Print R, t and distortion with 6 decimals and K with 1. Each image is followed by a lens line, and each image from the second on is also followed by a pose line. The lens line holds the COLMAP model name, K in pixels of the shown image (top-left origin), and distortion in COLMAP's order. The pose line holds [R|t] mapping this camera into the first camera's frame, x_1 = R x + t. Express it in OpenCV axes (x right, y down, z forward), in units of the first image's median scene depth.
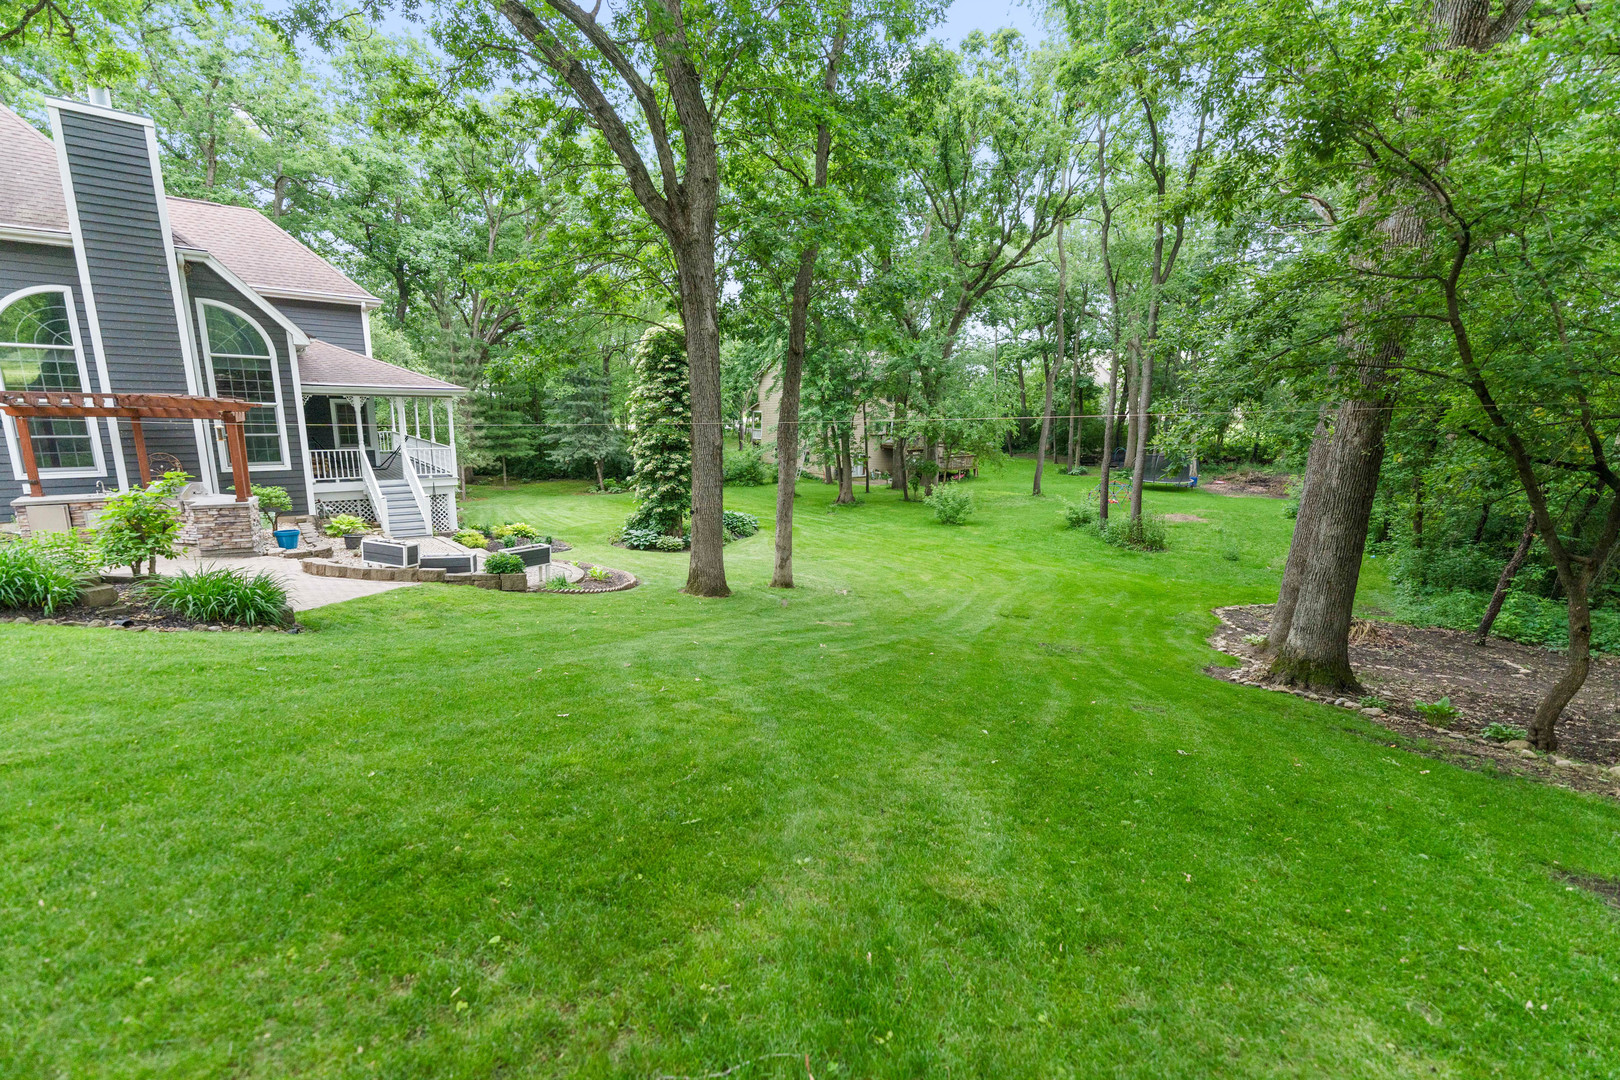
lens RADIAL K [[645.9, 0, 810.9], [0, 645.9, 519.7], [0, 0, 1]] dist [-0.000193, -0.000089]
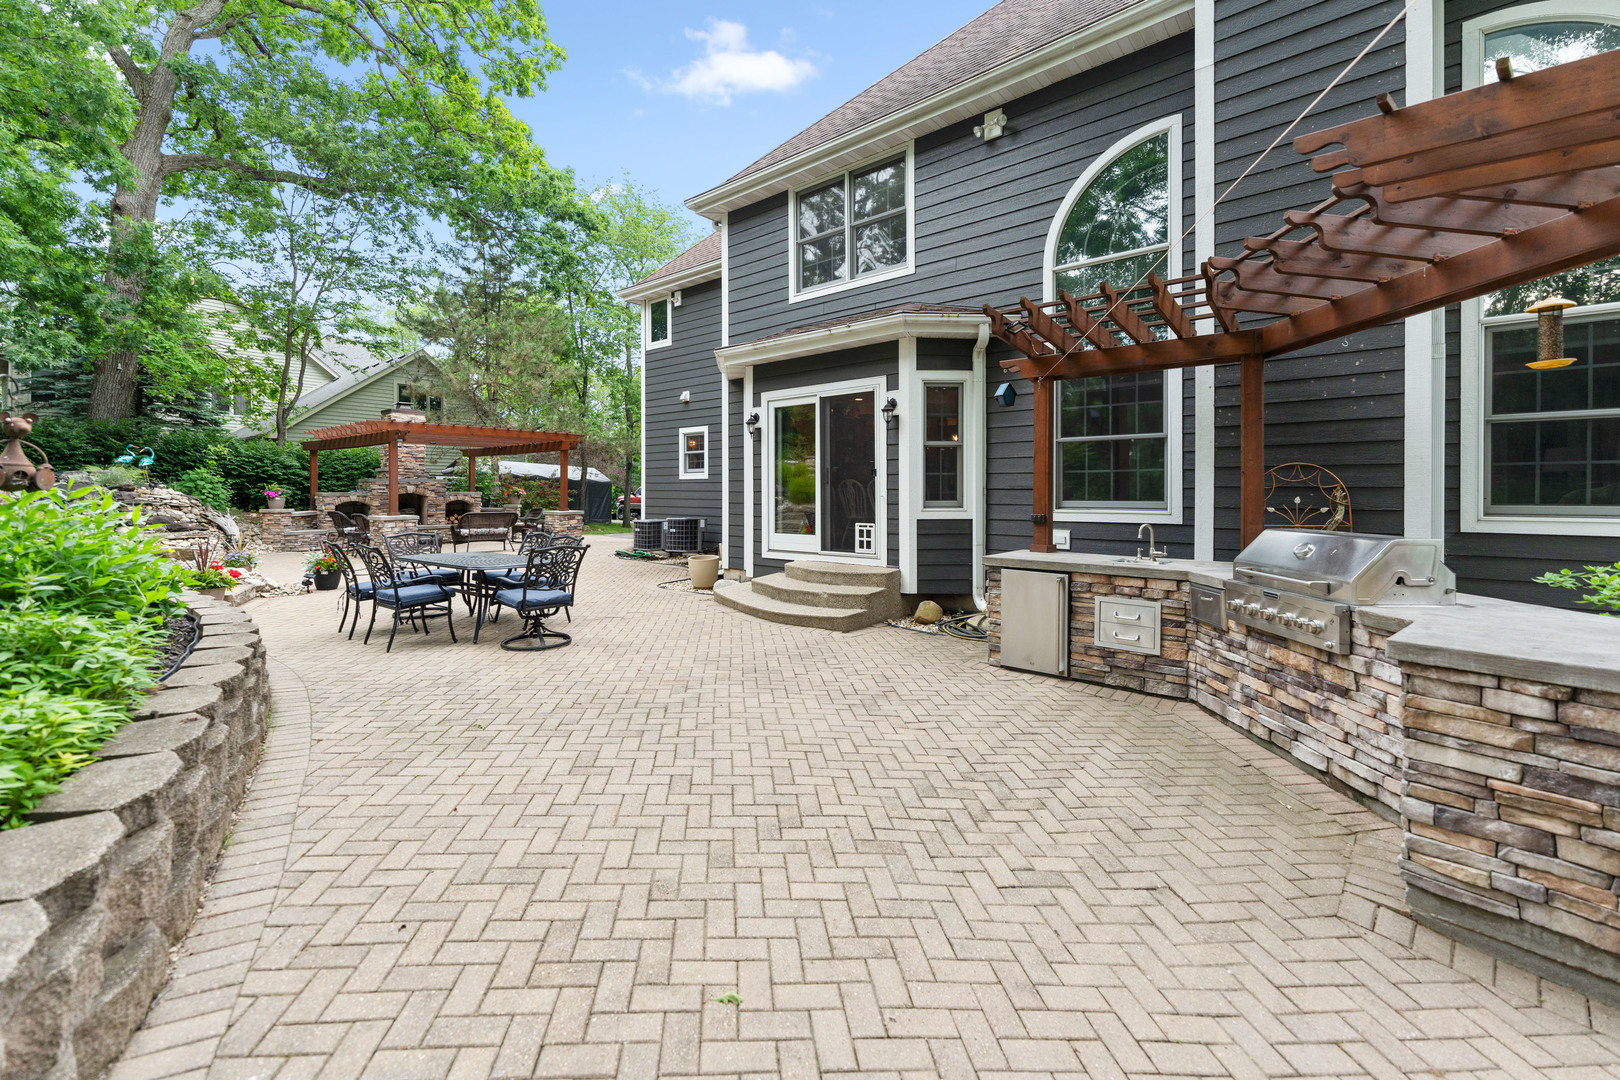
lens RADIAL K [[685.2, 0, 812.5], [0, 685.2, 497.6], [0, 0, 1]] dist [-0.001428, -0.000181]
pose [[0.164191, -0.024471, -0.986125, -0.698388], [-0.168865, 0.984238, -0.052541, -0.020888], [0.971867, 0.175149, 0.157470, 0.701827]]
